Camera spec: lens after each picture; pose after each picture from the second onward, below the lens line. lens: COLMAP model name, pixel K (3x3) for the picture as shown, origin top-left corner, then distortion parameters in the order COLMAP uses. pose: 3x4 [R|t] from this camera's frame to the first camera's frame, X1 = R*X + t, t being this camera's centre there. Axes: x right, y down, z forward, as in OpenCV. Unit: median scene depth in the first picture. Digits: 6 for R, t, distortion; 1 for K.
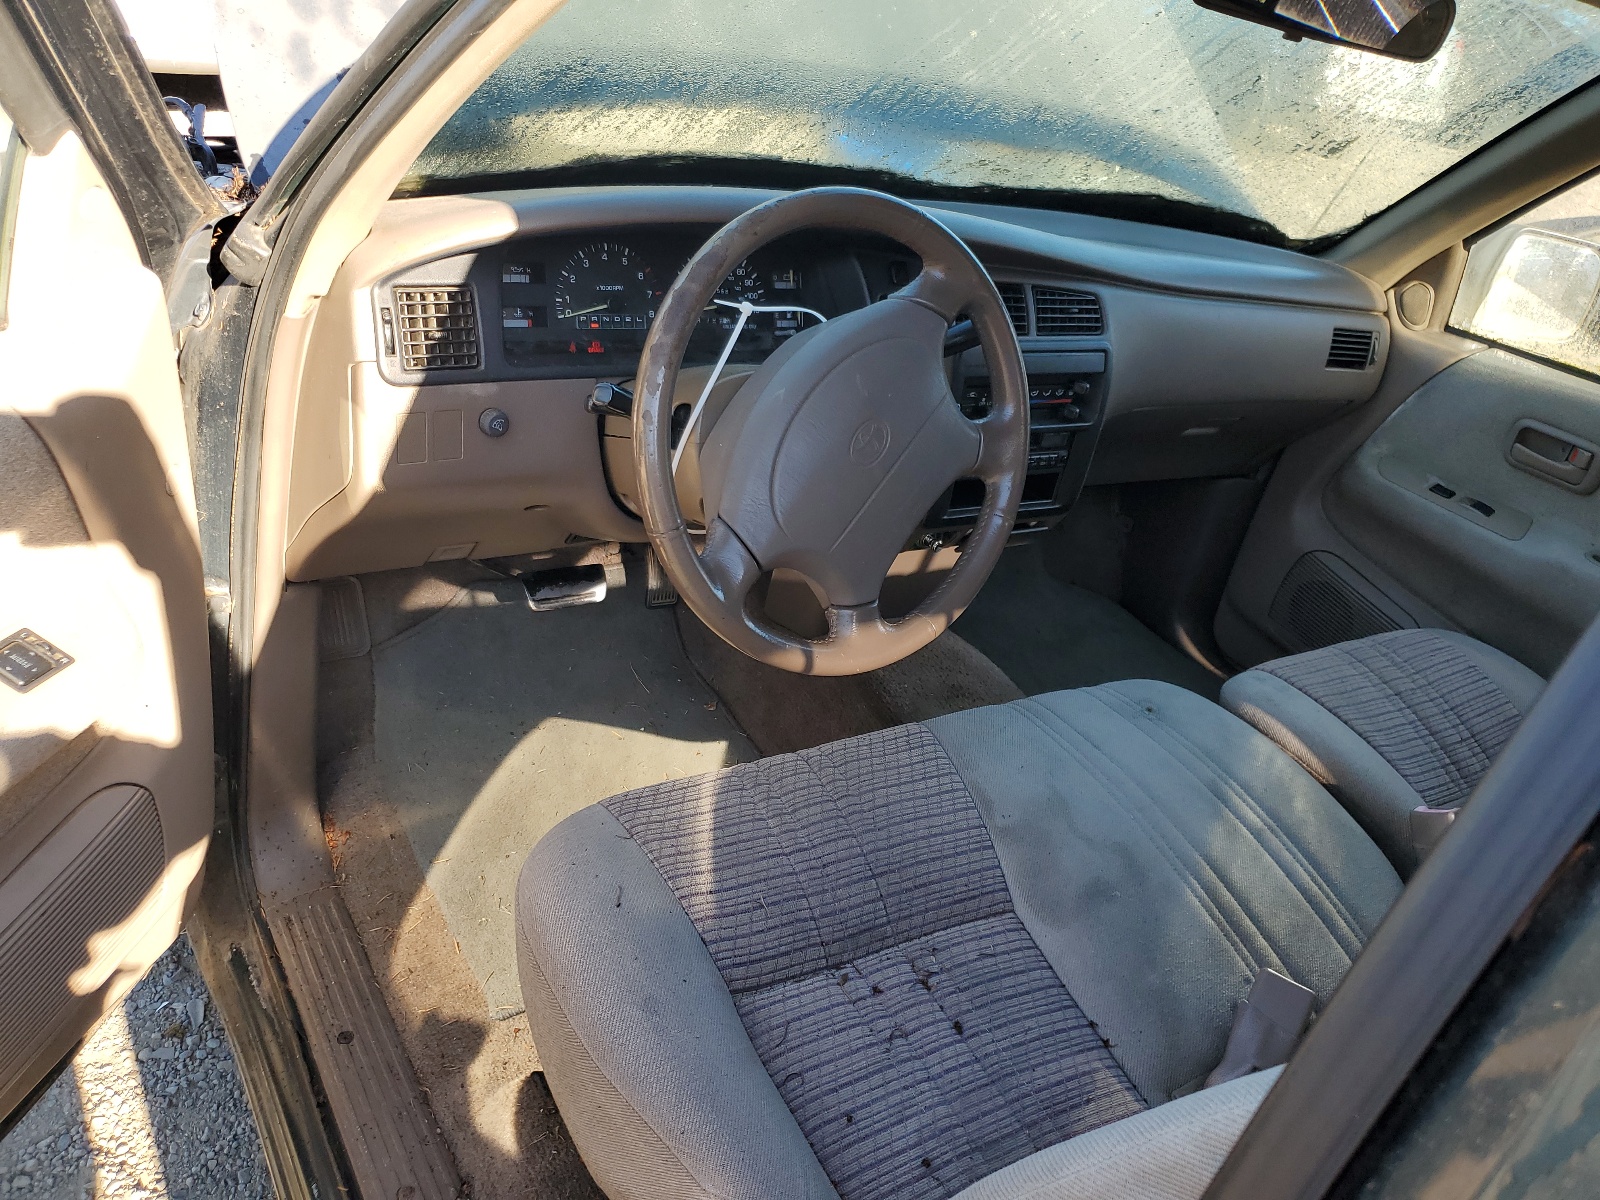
lens RADIAL K [[1347.3, 0, 800.0], [0, 1347.3, 600.0], [0, 0, 1]] dist [-0.001152, 0.006304]
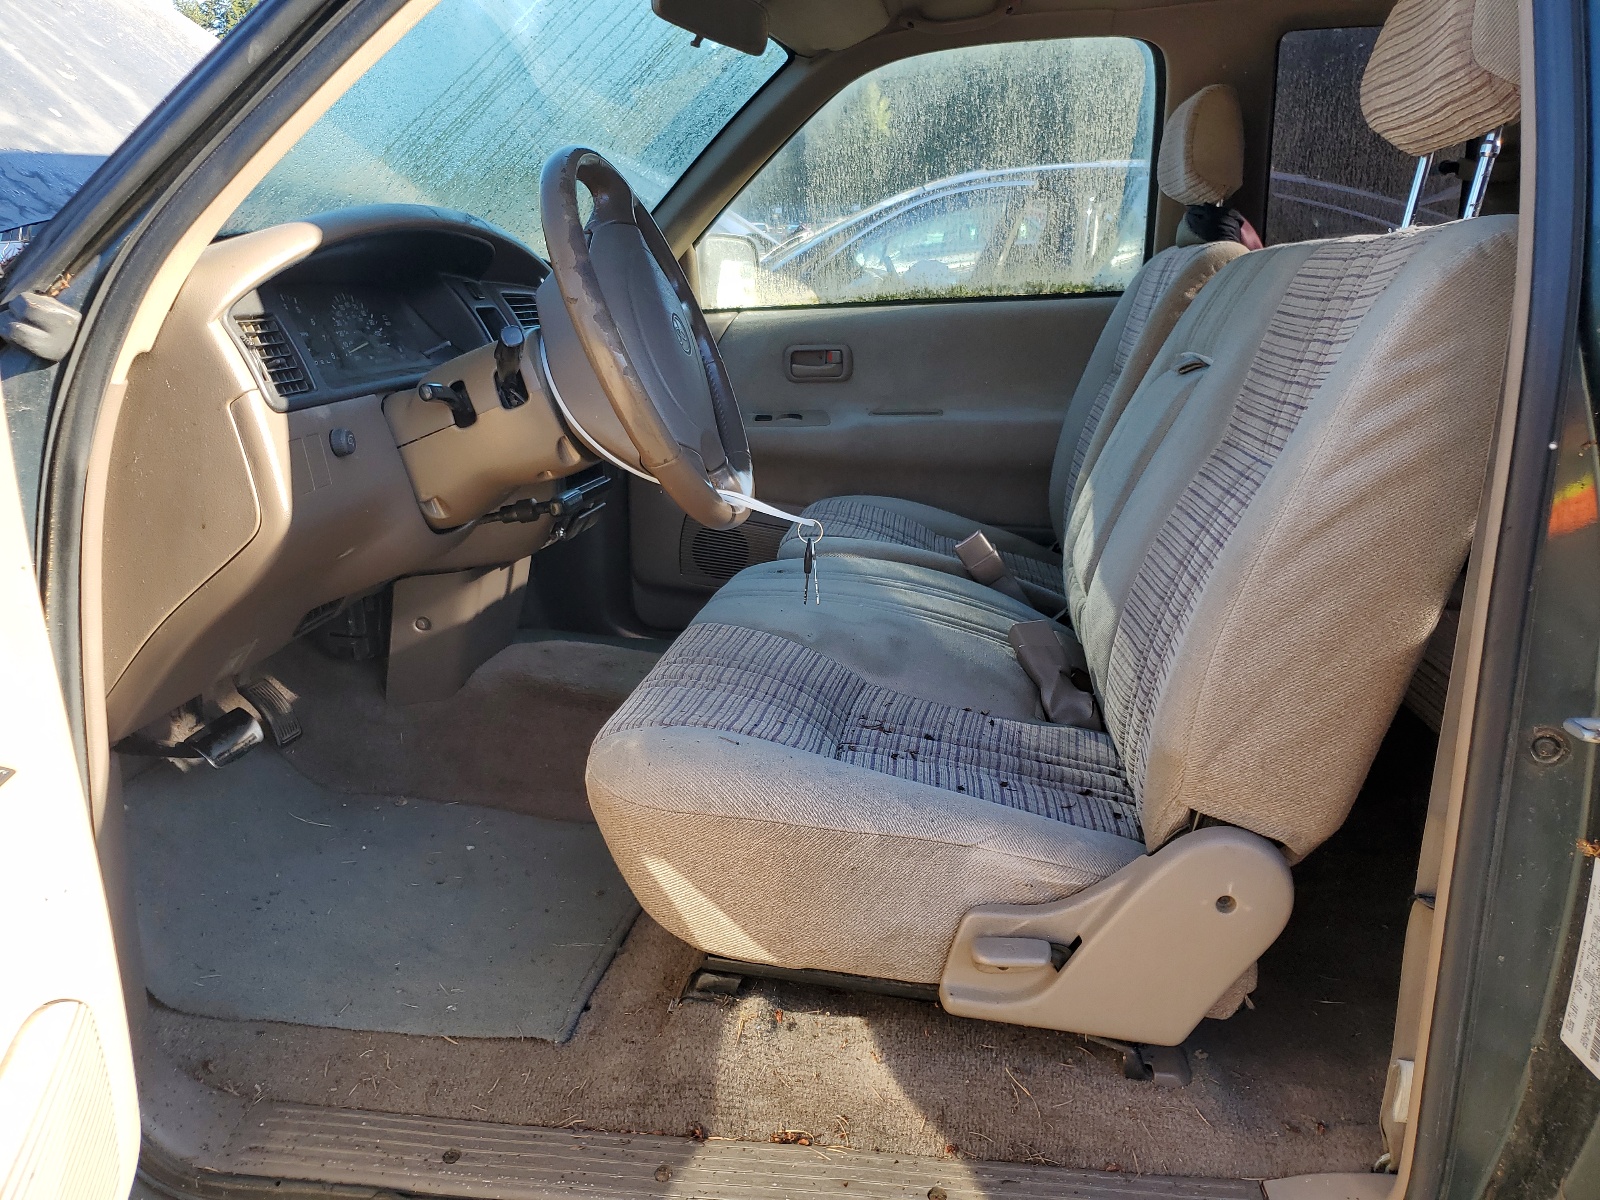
lens RADIAL K [[1347.3, 0, 800.0], [0, 1347.3, 600.0], [0, 0, 1]] dist [-0.001152, 0.006304]
pose [[0.637632, -0.361012, 0.680512, -0.508183], [0.485089, 0.874415, 0.009354, 0.088530], [-0.598427, 0.324145, 0.732677, 0.069145]]
